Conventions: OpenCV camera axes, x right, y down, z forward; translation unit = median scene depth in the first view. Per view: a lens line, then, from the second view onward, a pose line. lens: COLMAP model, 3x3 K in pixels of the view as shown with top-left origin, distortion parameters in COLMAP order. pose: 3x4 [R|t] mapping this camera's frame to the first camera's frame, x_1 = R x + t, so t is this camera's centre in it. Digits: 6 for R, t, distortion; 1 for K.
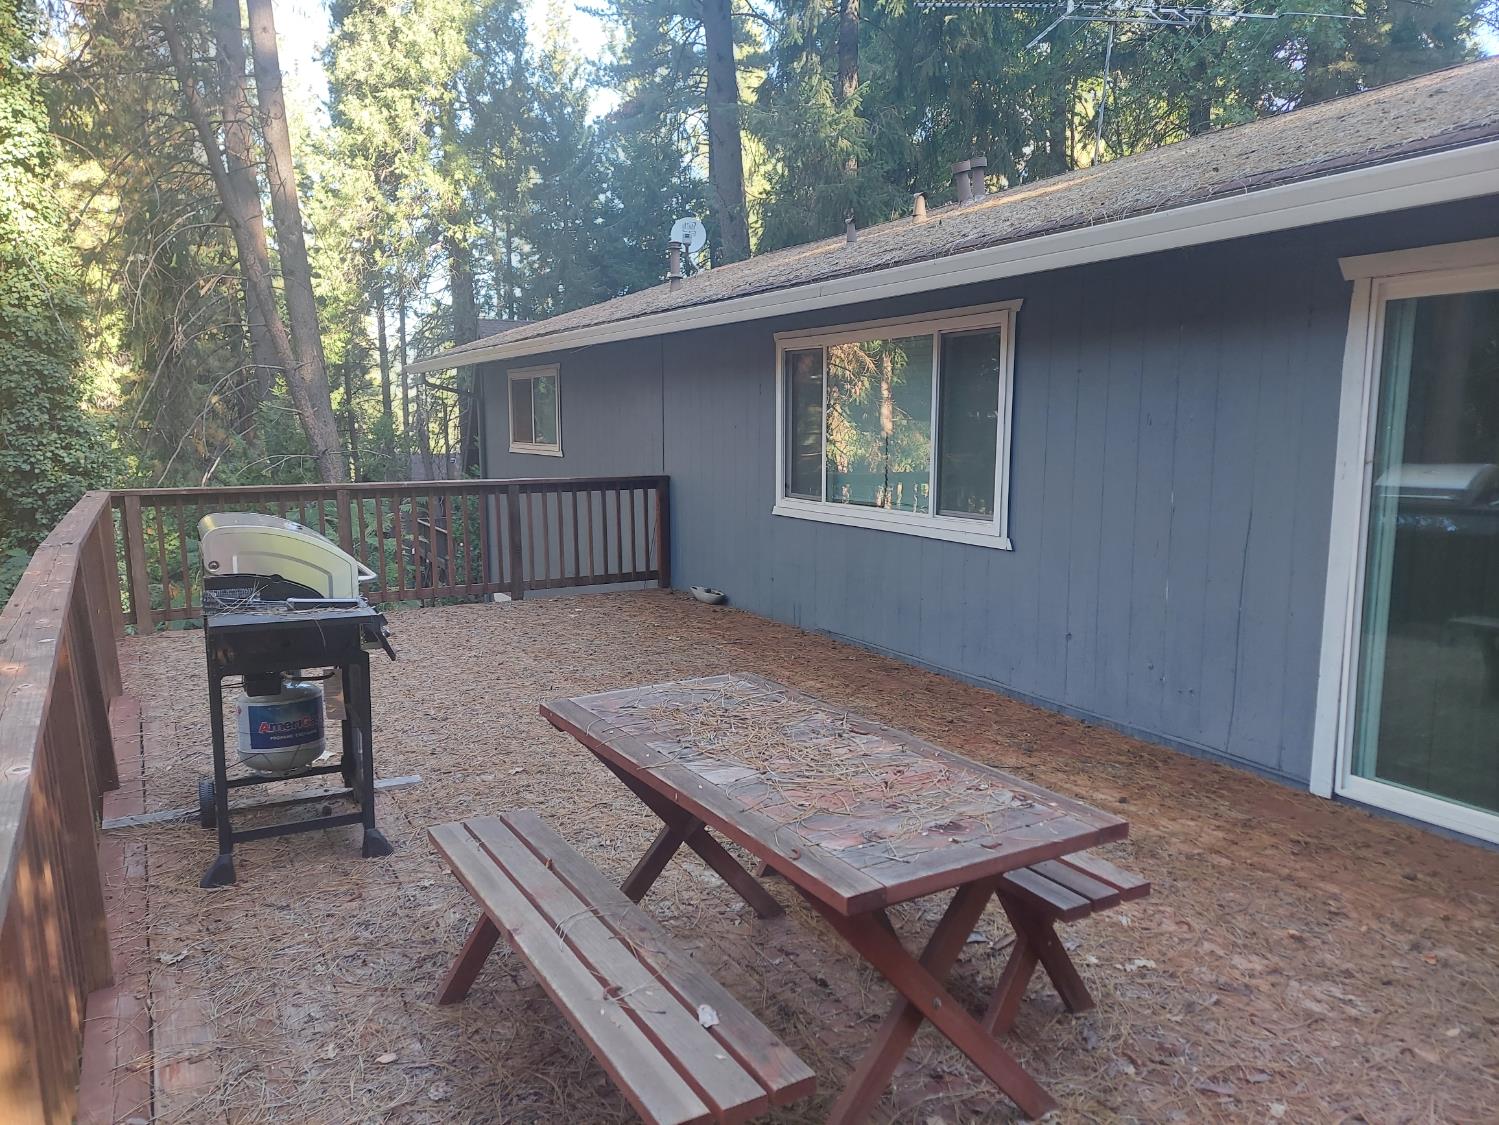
lens RADIAL K [[1072.7, 0, 771.4], [0, 1072.7, 567.0], [0, 0, 1]] dist [0.088540, -0.066484]
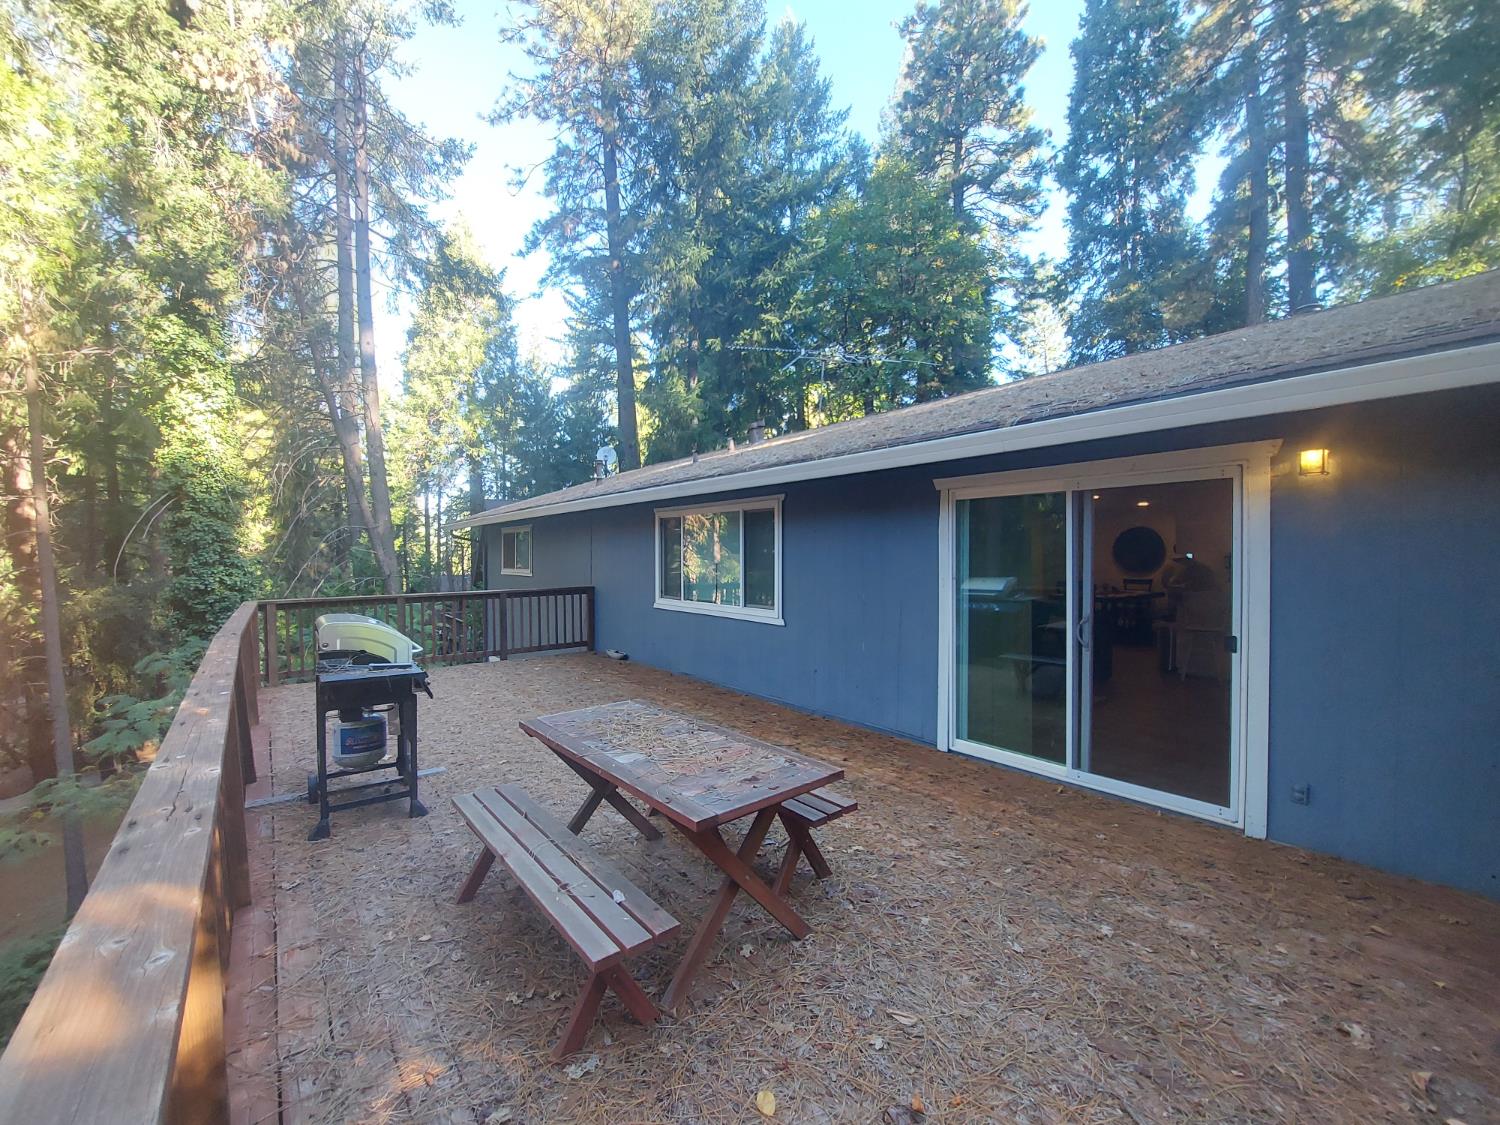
lens RADIAL K [[601.7, 0, 743.9], [0, 601.7, 560.3], [0, 0, 1]] dist [-0.014397, 0.002009]
pose [[0.988743, -0.004942, 0.149544, -0.000123], [0.023481, 0.992195, -0.122462, -0.001913], [-0.147772, 0.124595, 0.981142, -0.019690]]
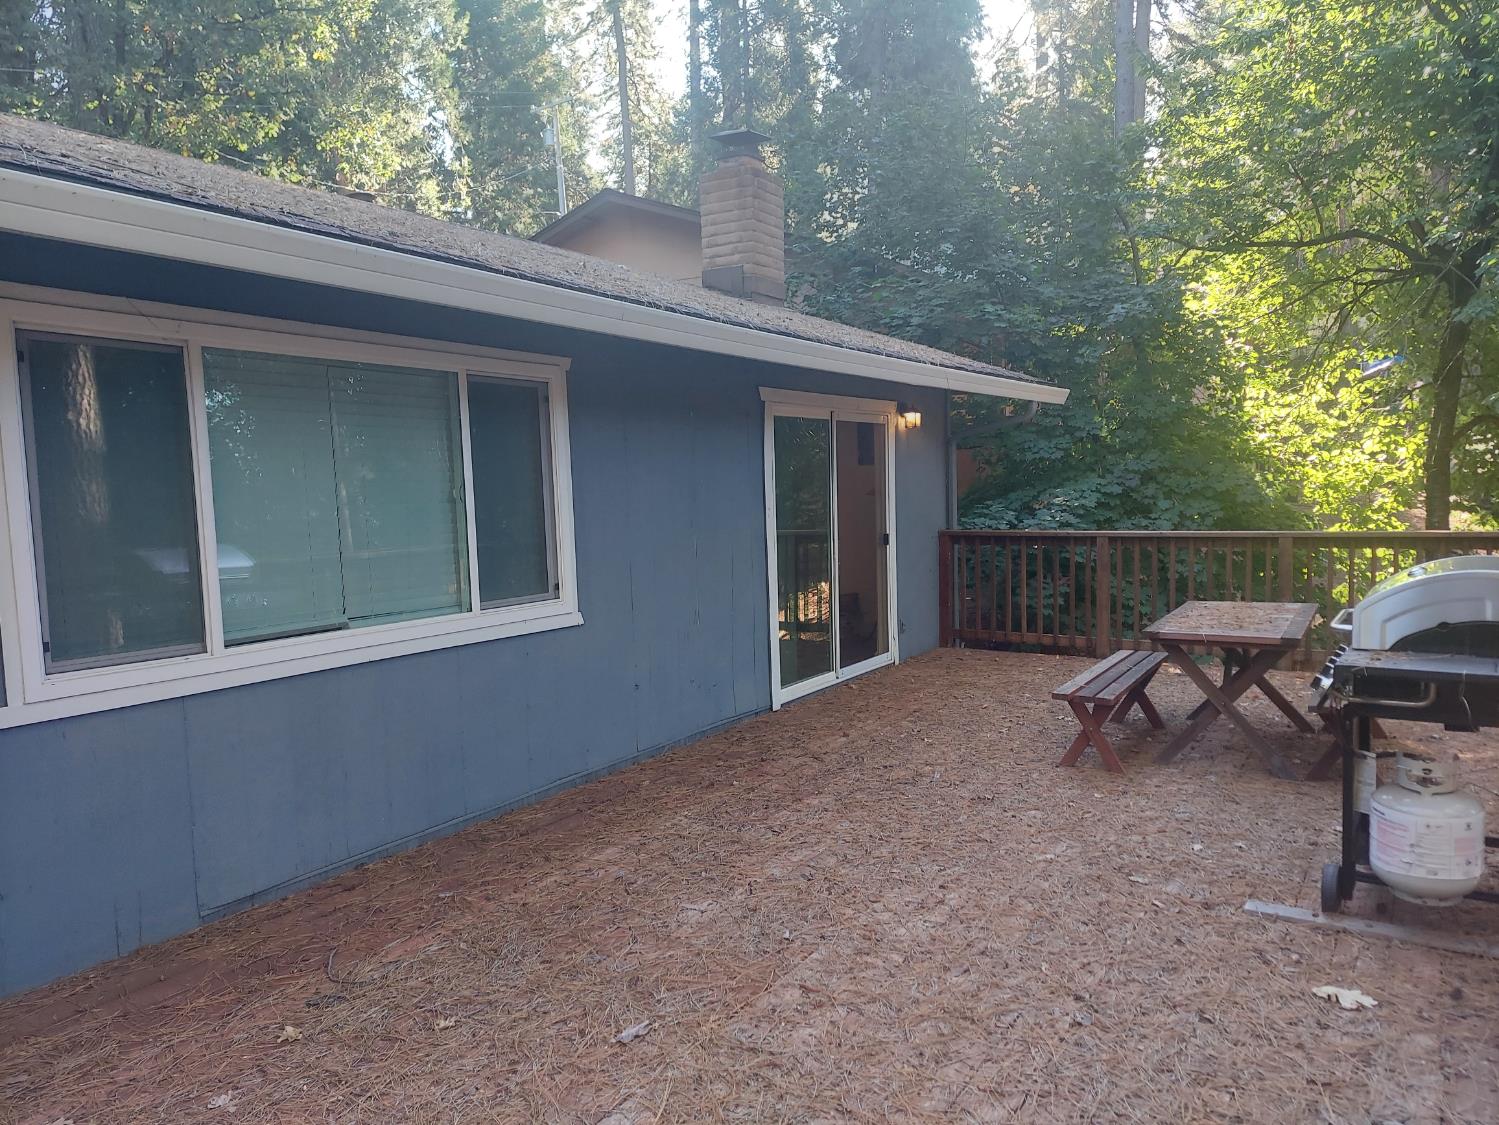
lens RADIAL K [[1072.7, 0, 752.6], [0, 1072.7, 576.2], [0, 0, 1]] dist [0.088540, -0.066484]
pose [[-0.468813, -0.058426, 0.881363, -0.662758], [0.146487, 0.978850, 0.142807, -0.166622], [-0.871066, 0.196058, -0.450339, 1.279933]]
